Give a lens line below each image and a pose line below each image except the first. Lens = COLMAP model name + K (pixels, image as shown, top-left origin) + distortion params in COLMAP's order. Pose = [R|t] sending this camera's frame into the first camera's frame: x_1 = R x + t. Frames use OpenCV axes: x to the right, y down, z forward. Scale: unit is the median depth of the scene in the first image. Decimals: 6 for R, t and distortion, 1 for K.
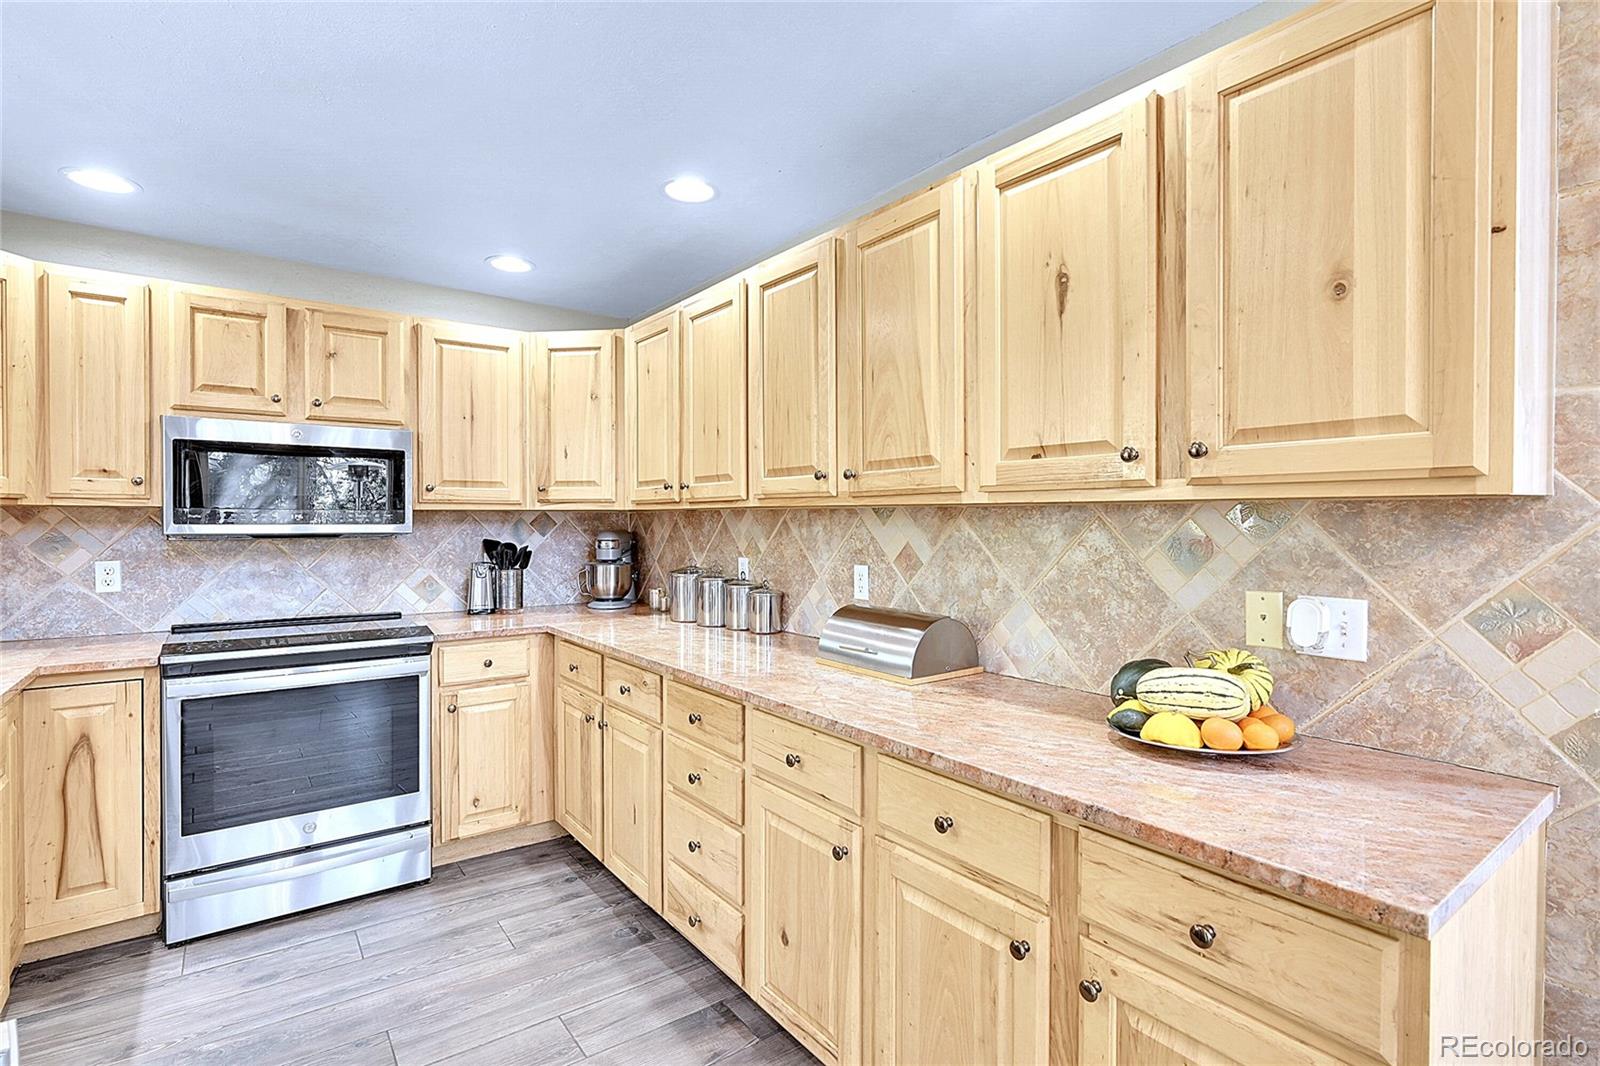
lens RADIAL K [[772.2, 0, 799.1], [0, 772.2, 531.2], [0, 0, 1]] dist [-0.004626, -0.000629]
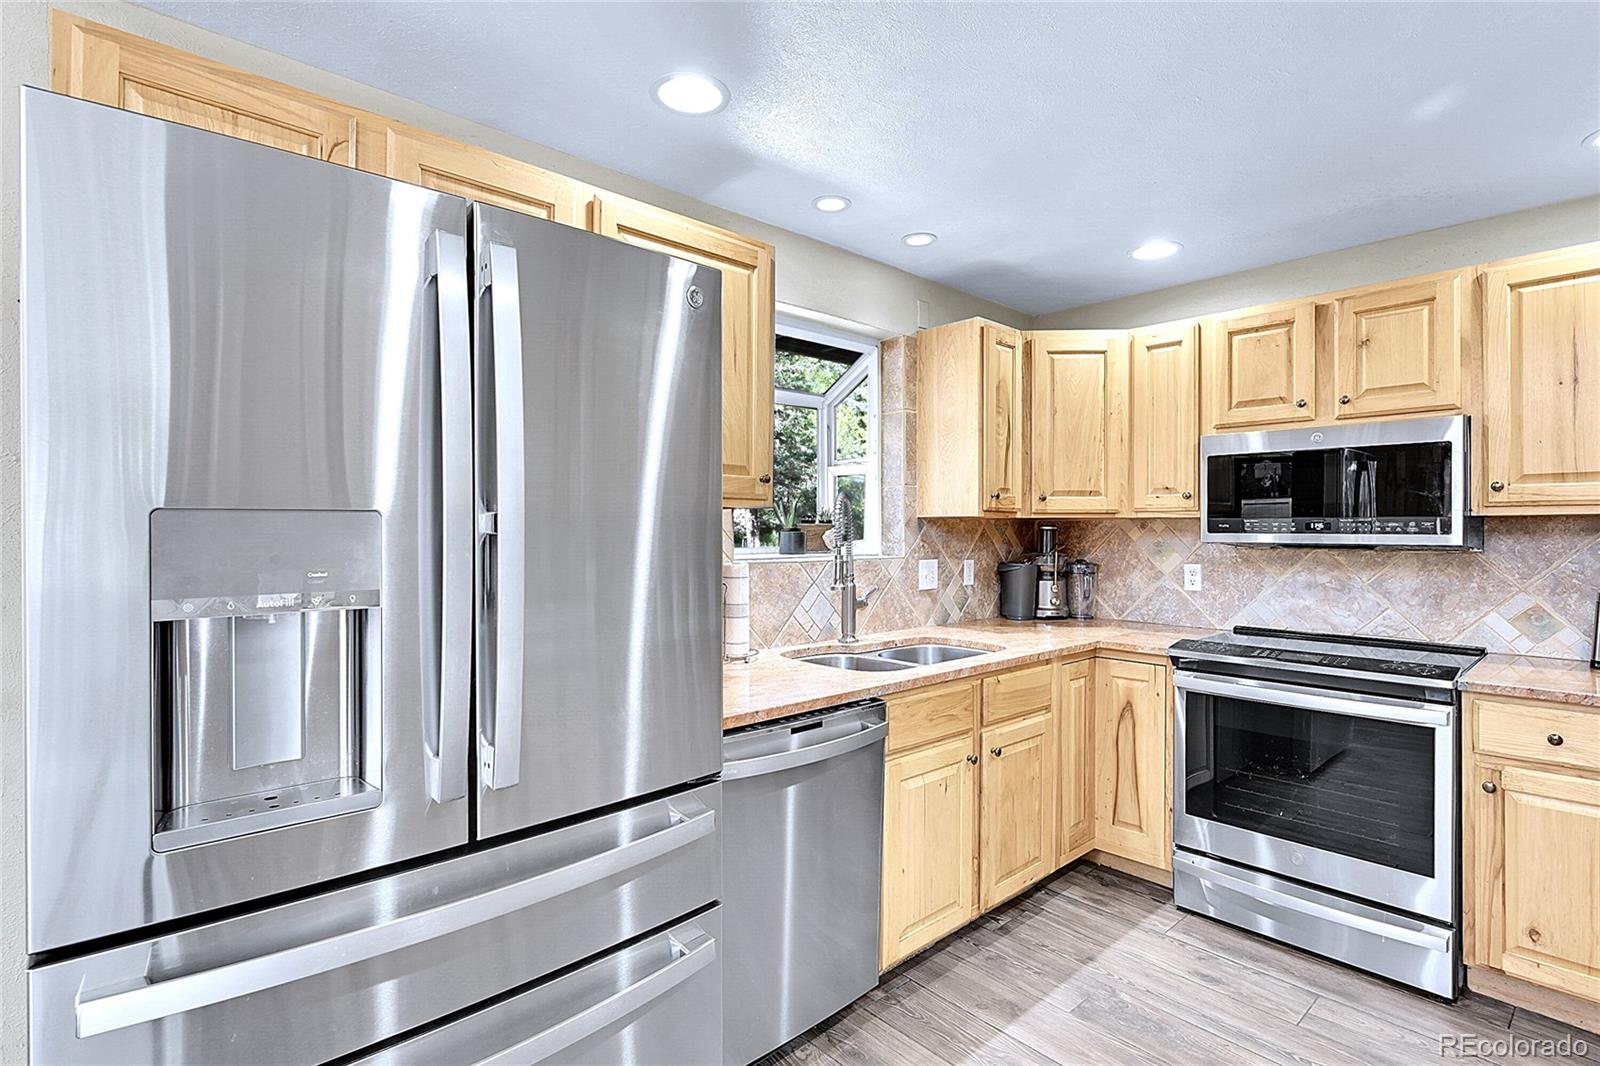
lens RADIAL K [[772.2, 0, 800.2], [0, 772.2, 527.8], [0, 0, 1]] dist [-0.004626, -0.000629]
pose [[0.098487, -0.002425, -0.995135, 0.219122], [-0.014426, 0.999888, -0.003864, -0.003559], [0.995034, 0.014737, 0.098441, 0.285530]]
